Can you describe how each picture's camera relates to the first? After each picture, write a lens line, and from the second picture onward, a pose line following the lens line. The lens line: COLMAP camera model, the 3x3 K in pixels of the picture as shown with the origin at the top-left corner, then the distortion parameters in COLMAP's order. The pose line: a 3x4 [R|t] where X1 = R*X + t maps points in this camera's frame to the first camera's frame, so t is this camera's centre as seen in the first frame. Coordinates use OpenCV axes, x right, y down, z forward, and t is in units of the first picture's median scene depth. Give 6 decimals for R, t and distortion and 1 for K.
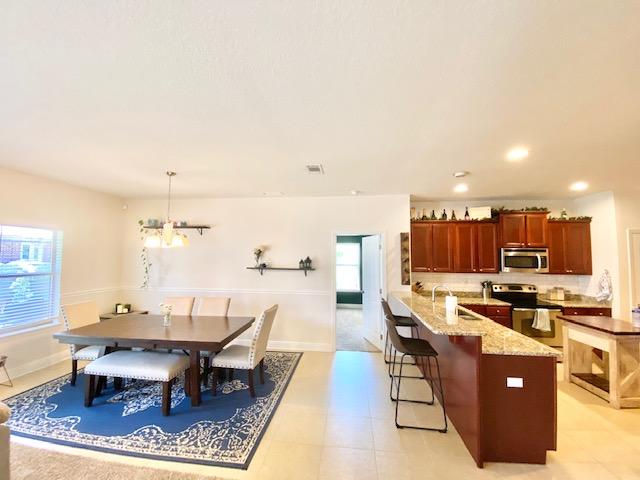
lens RADIAL K [[253.8, 0, 320.0], [0, 253.8, 240.0], [0, 0, 1]] dist [0.001418, -0.015040]
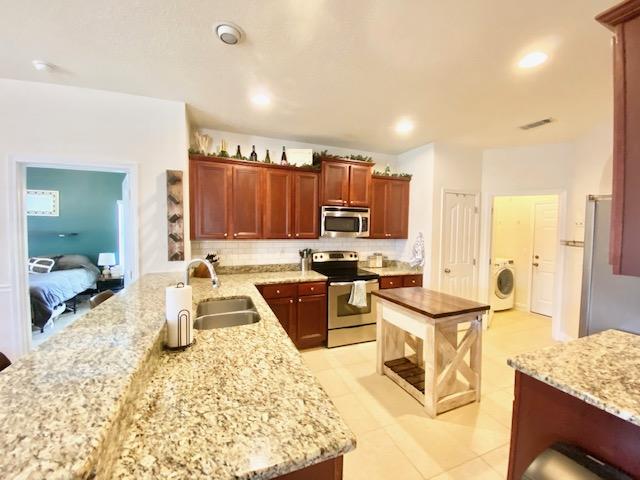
lens RADIAL K [[253.8, 0, 320.0], [0, 253.8, 240.0], [0, 0, 1]] dist [0.001418, -0.015040]
pose [[0.870494, -0.020938, 0.491733, 0.336949], [-0.035287, 0.993869, 0.104786, 0.055538], [-0.490912, -0.108568, 0.864418, 0.332852]]
